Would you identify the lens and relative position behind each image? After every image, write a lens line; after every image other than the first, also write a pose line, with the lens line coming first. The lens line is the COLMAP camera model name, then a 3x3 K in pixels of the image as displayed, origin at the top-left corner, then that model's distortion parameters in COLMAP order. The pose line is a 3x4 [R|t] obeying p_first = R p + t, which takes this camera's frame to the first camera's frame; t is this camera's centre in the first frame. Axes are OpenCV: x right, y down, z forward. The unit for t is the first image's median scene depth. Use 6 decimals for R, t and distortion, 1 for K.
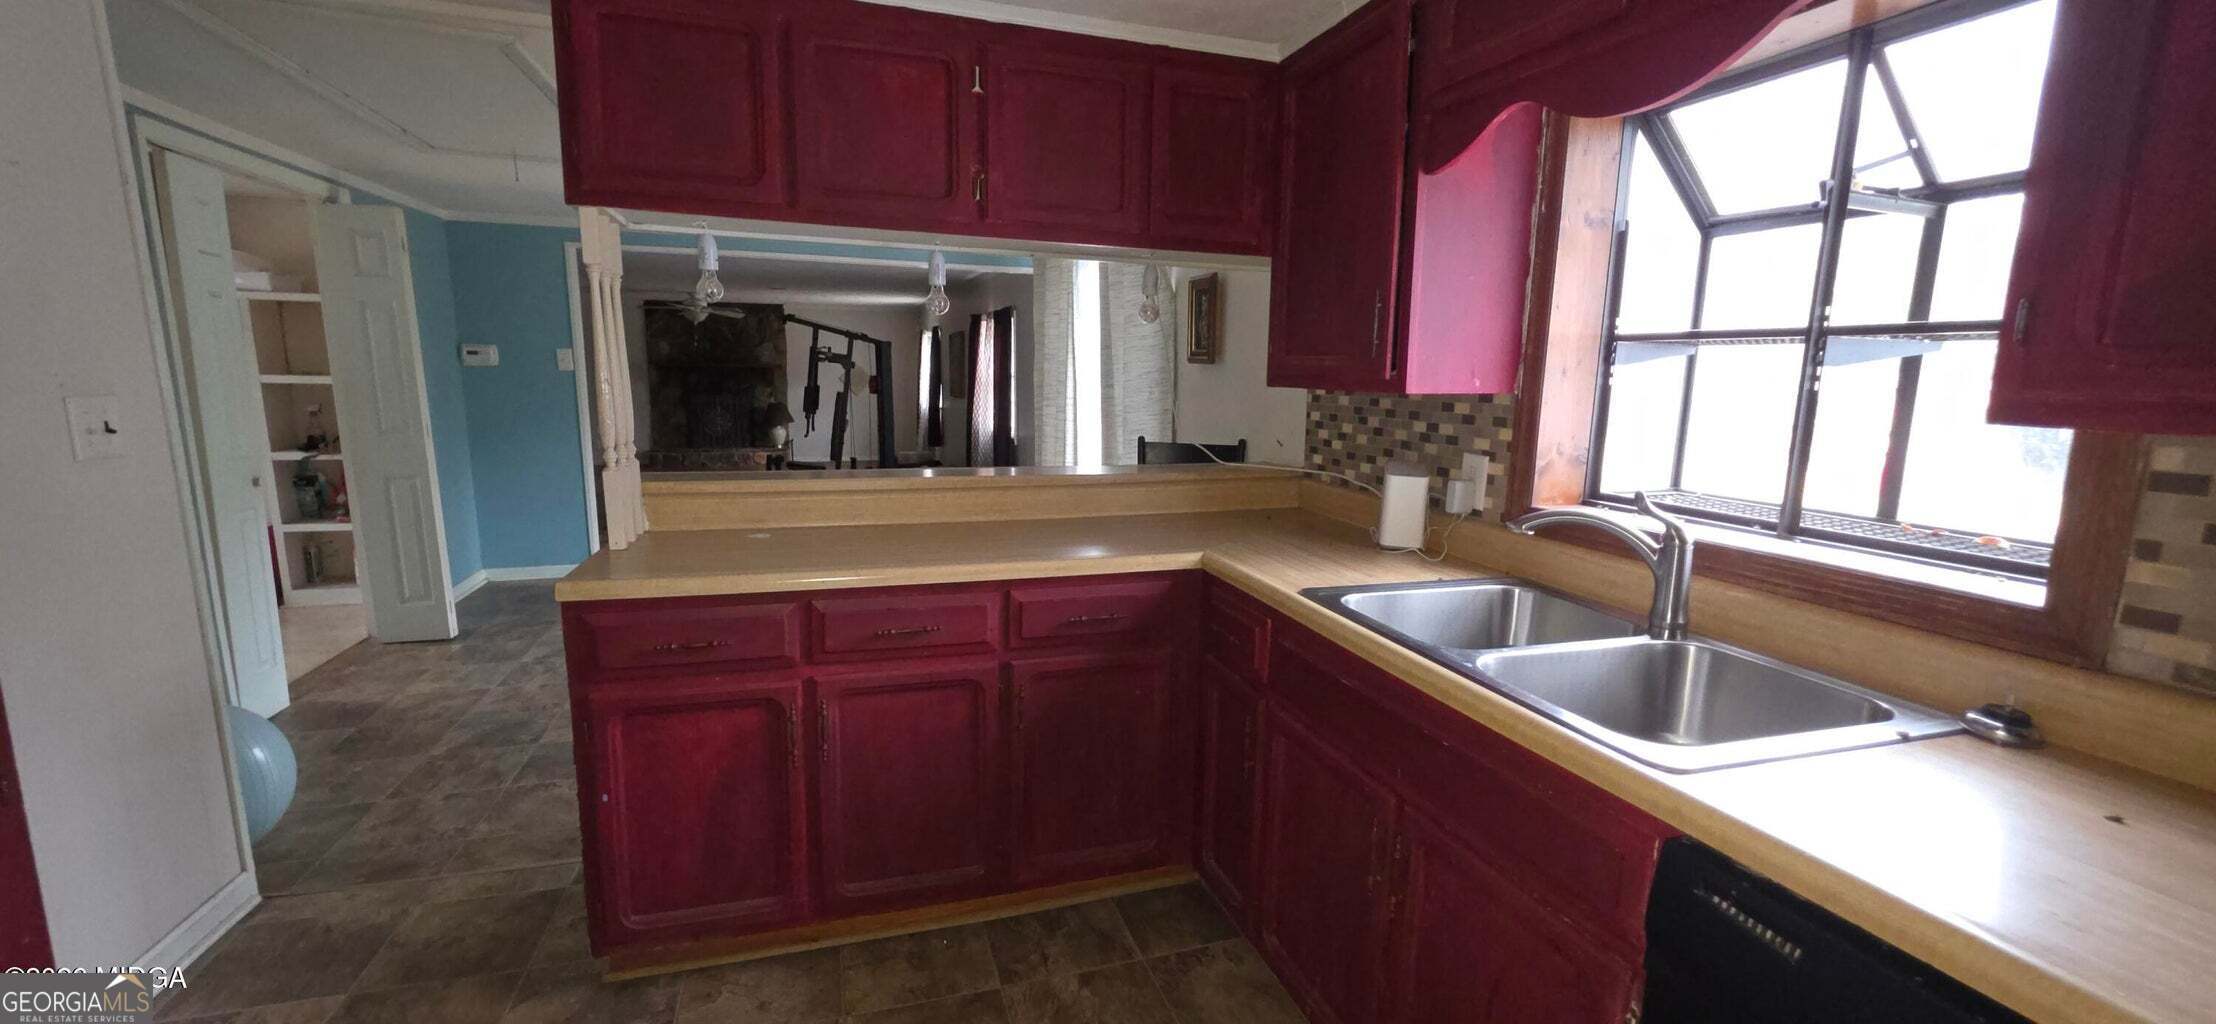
lens RADIAL K [[881.3, 0, 1101.1], [0, 881.3, 512.3], [0, 0, 1]] dist [-0.000343, 0.000078]
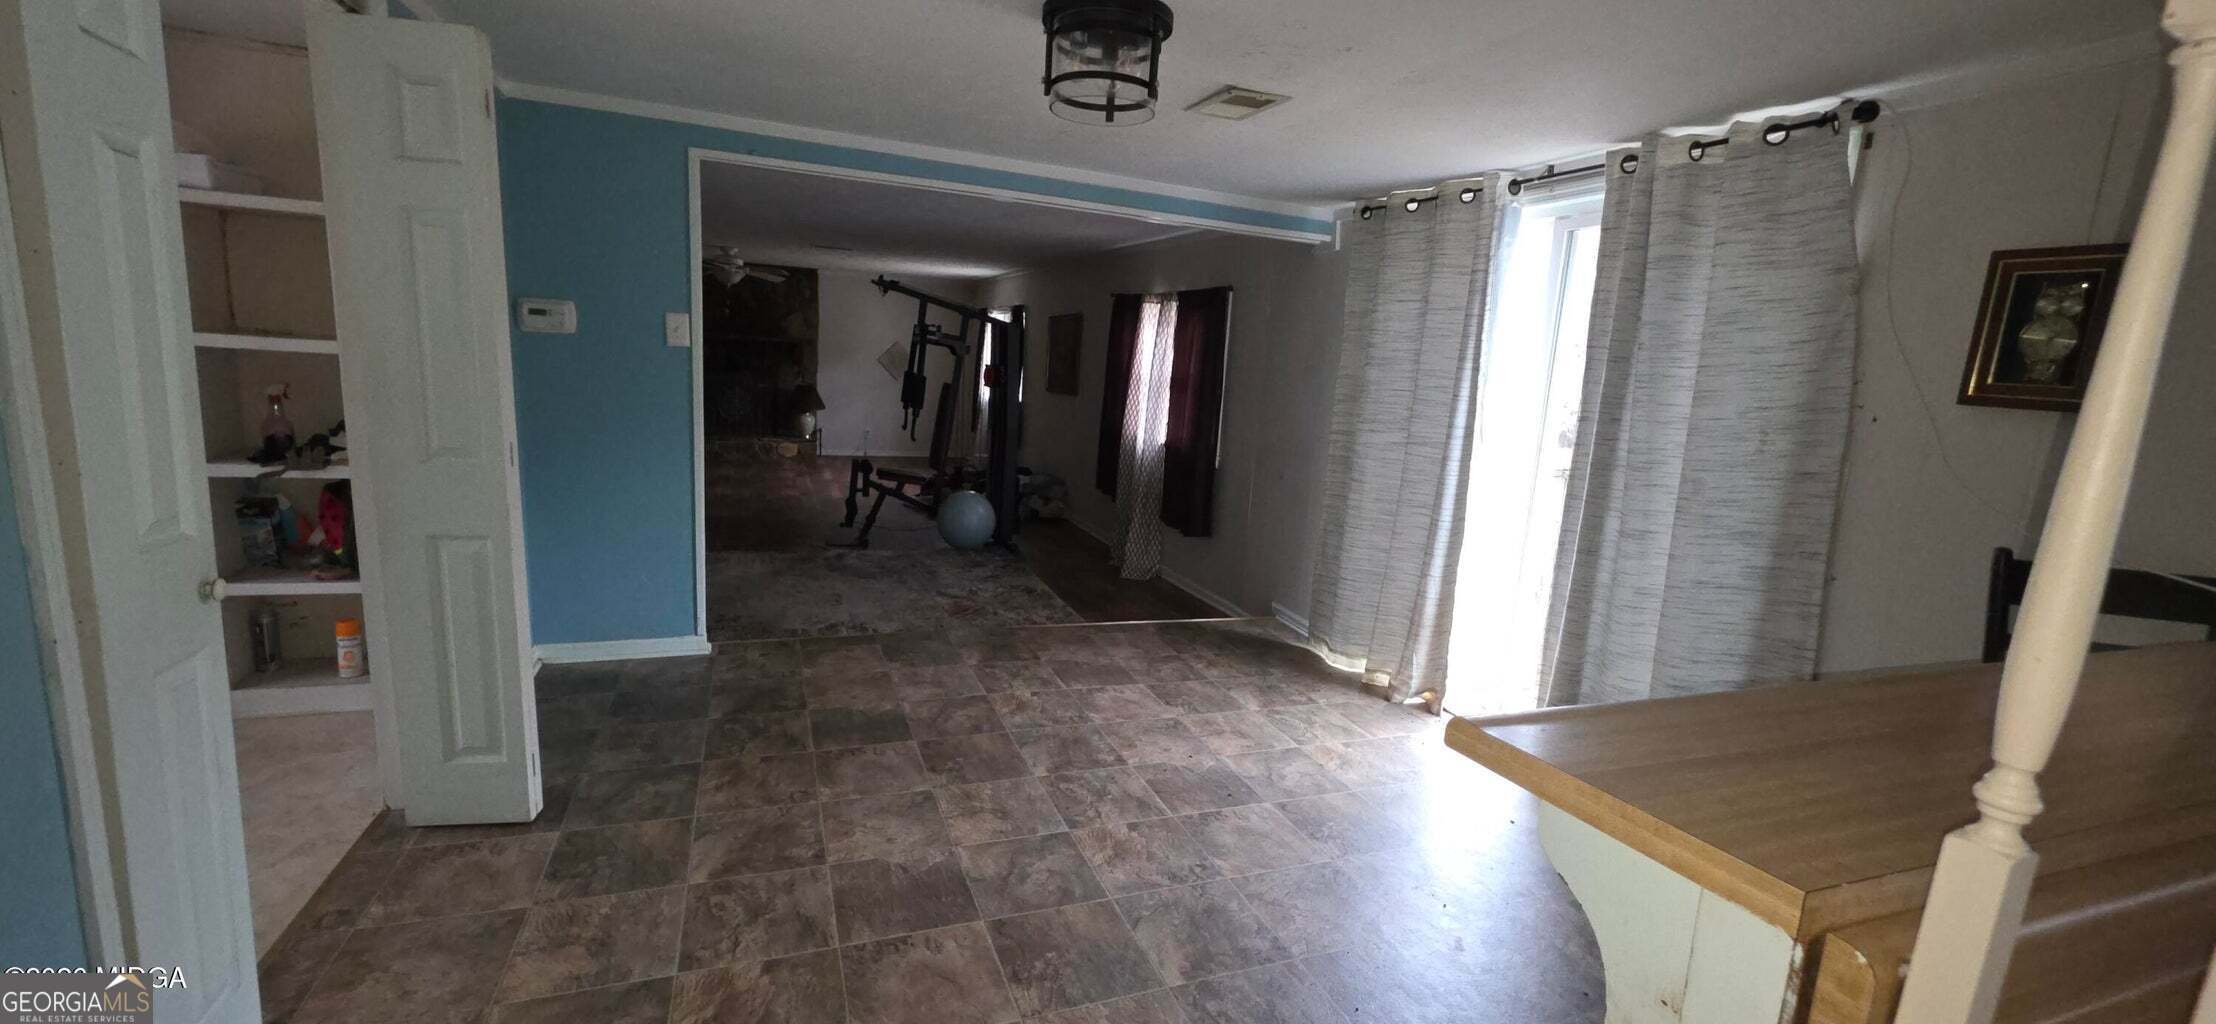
lens RADIAL K [[881.3, 0, 1101.1], [0, 881.3, 512.3], [0, 0, 1]] dist [-0.000343, 0.000078]
pose [[0.997022, 0.039150, 0.066438, -0.210895], [-0.040097, 0.999112, 0.012970, -0.037467], [-0.065872, -0.015595, 0.997706, 0.206207]]
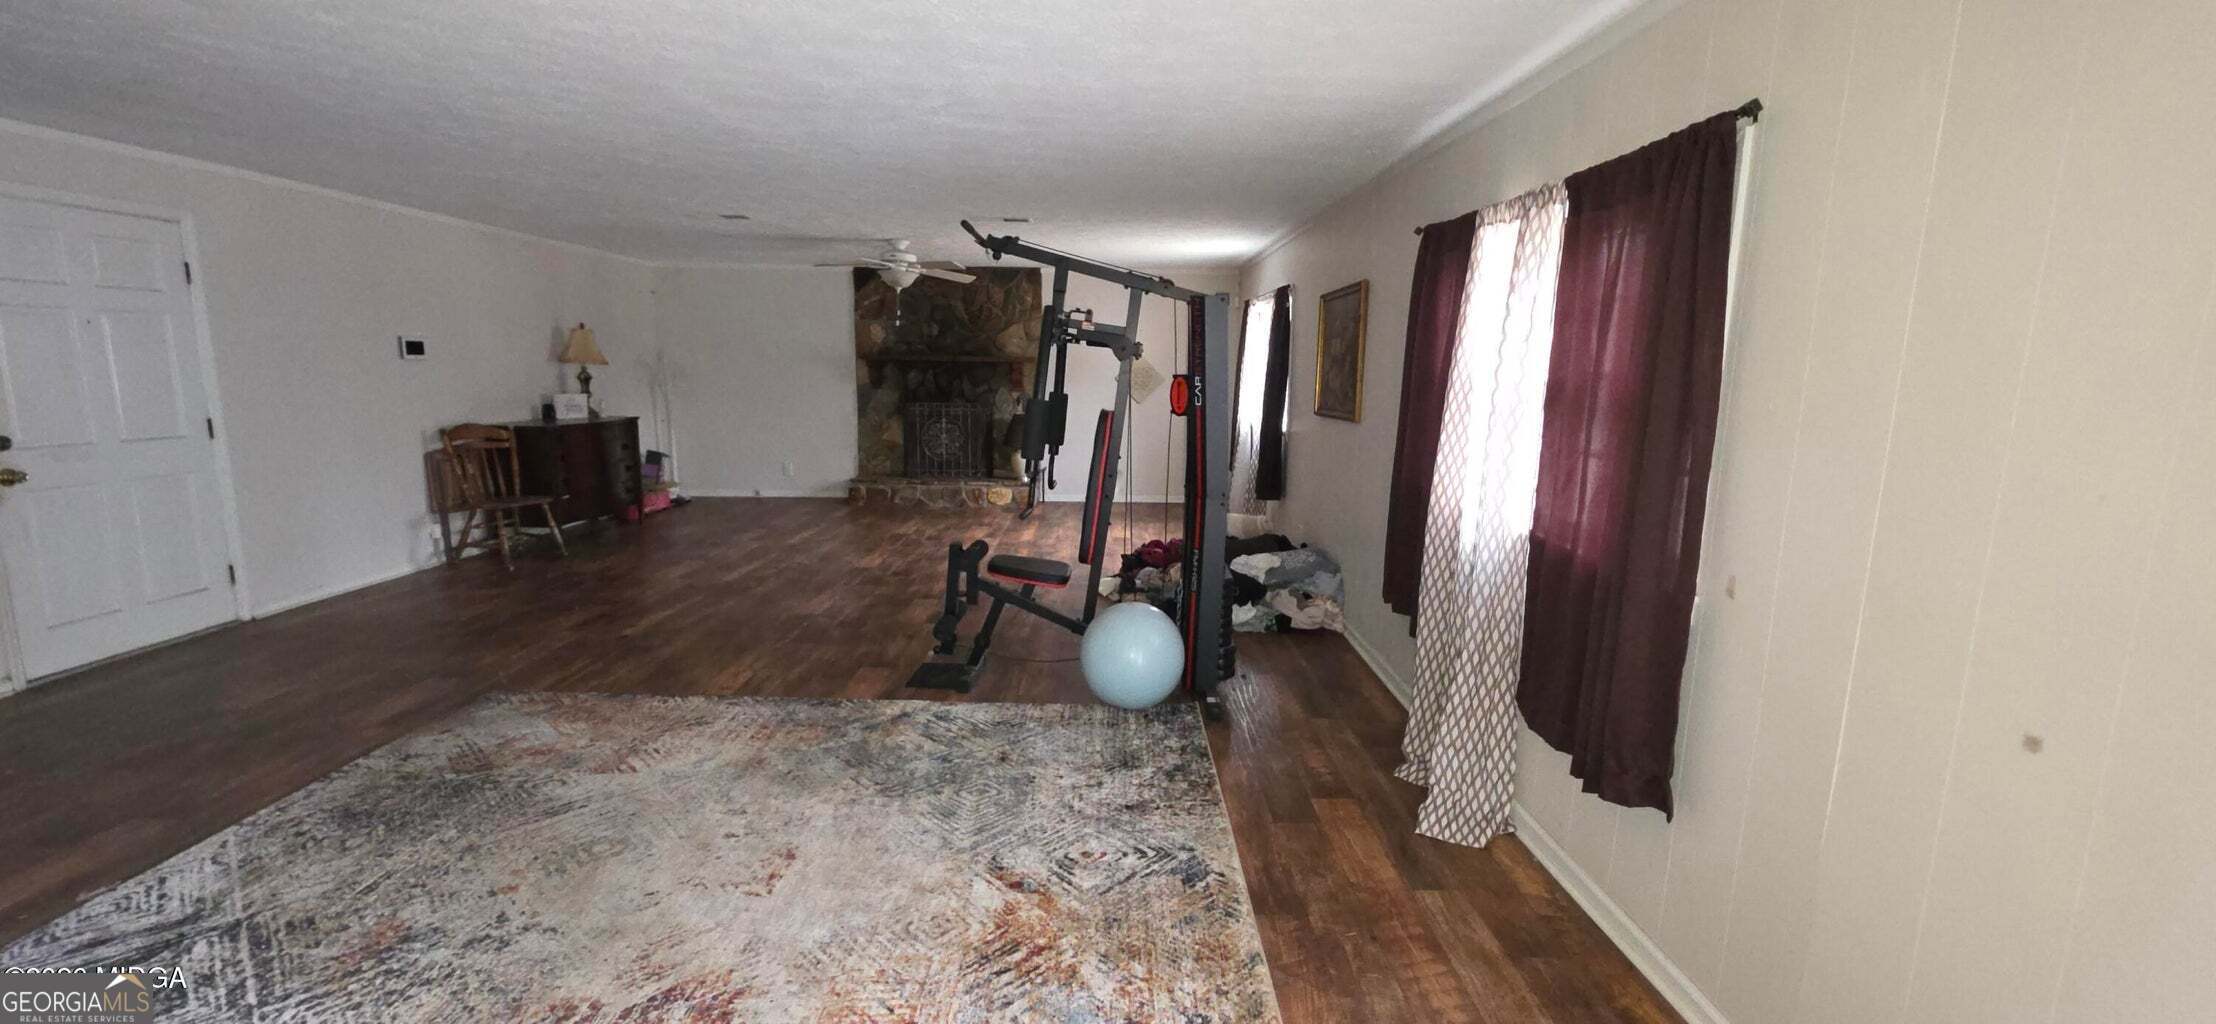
lens RADIAL K [[881.3, 0, 1101.1], [0, 881.3, 512.3], [0, 0, 1]] dist [-0.000343, 0.000078]
pose [[0.952613, 0.050485, -0.299966, -0.164429], [-0.050038, 0.998705, 0.009176, -0.090259], [0.300041, 0.006268, 0.953906, 0.580588]]
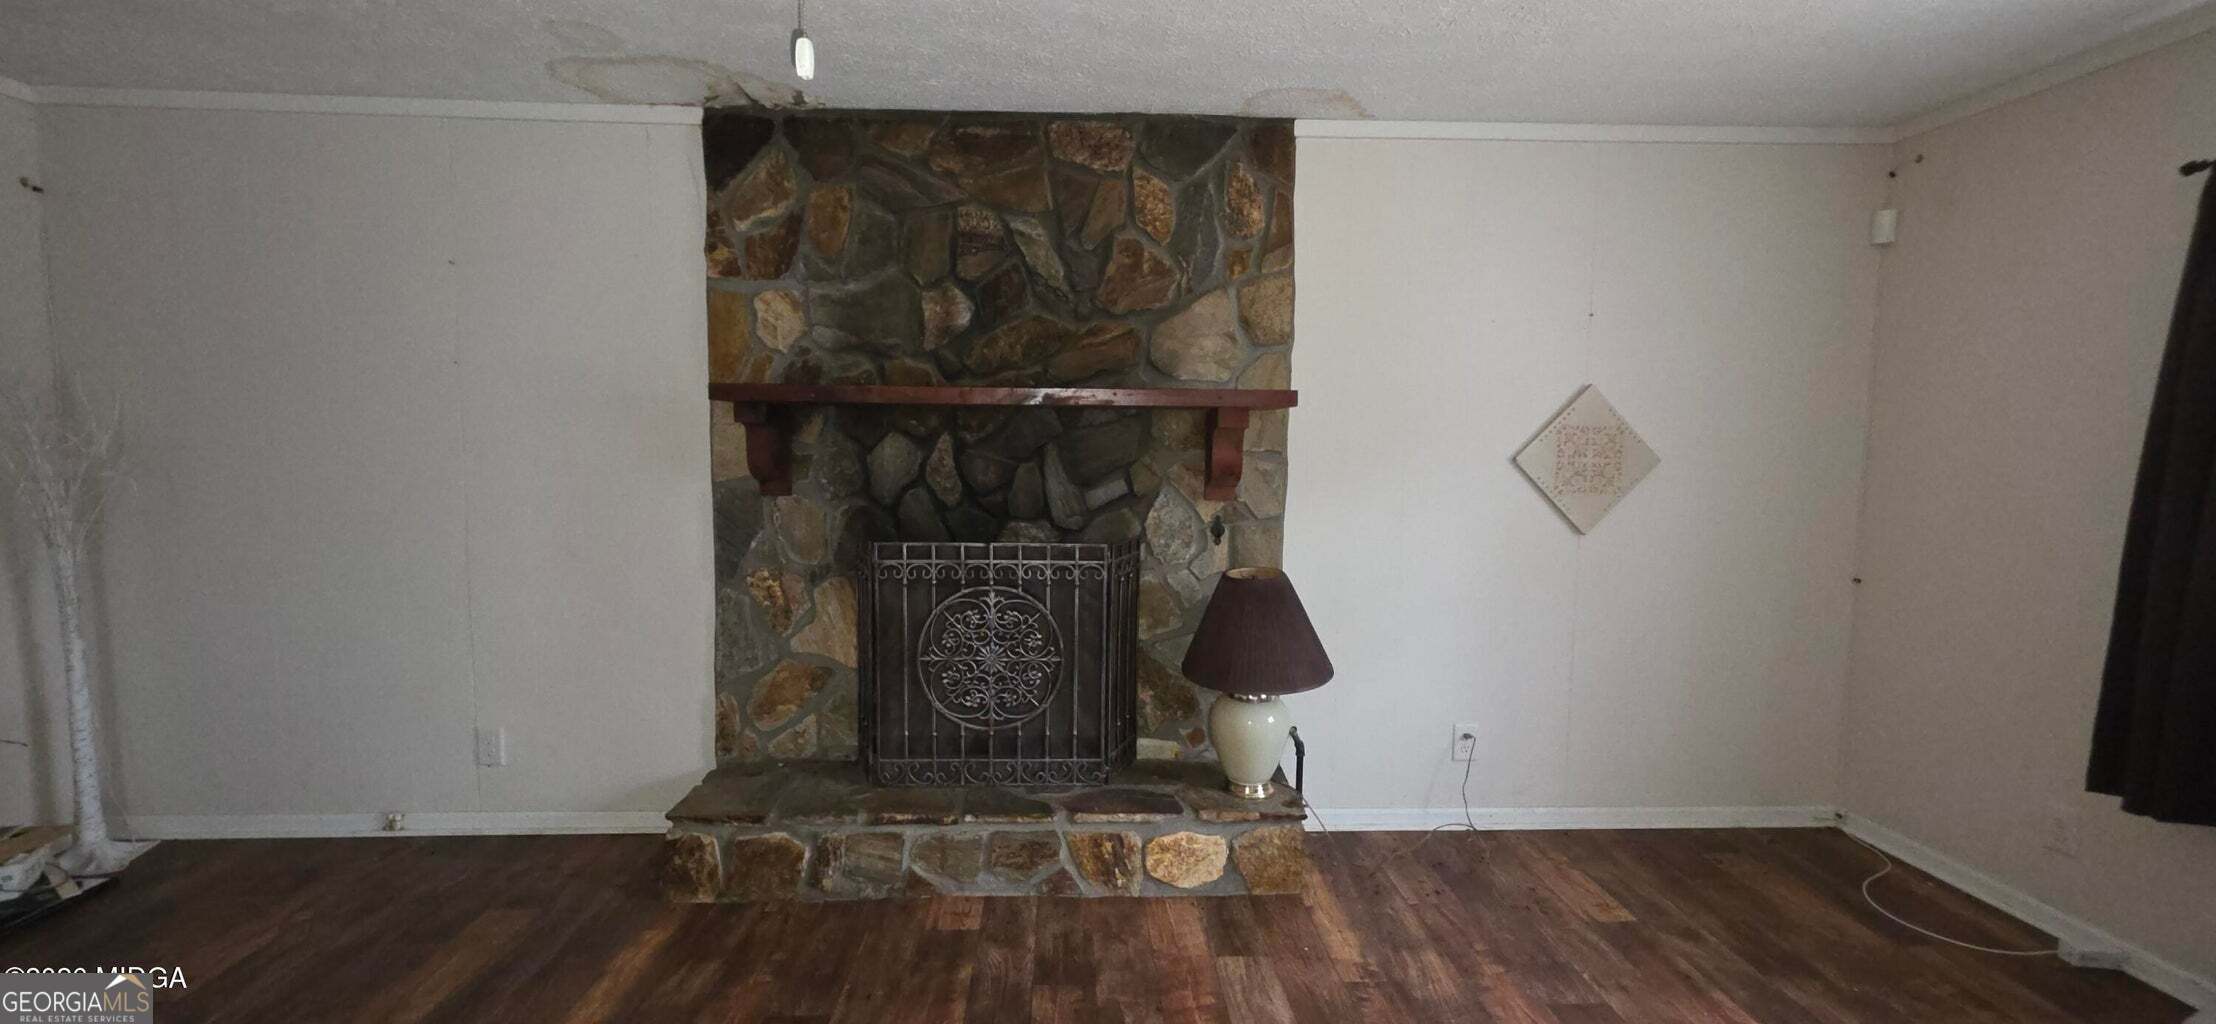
lens RADIAL K [[881.3, 0, 1101.1], [0, 881.3, 512.3], [0, 0, 1]] dist [-0.000343, 0.000078]
pose [[0.964240, 0.018578, -0.264379, -0.538066], [-0.039128, 0.996588, -0.072677, -0.189413], [0.262127, 0.080422, 0.961677, 1.220016]]
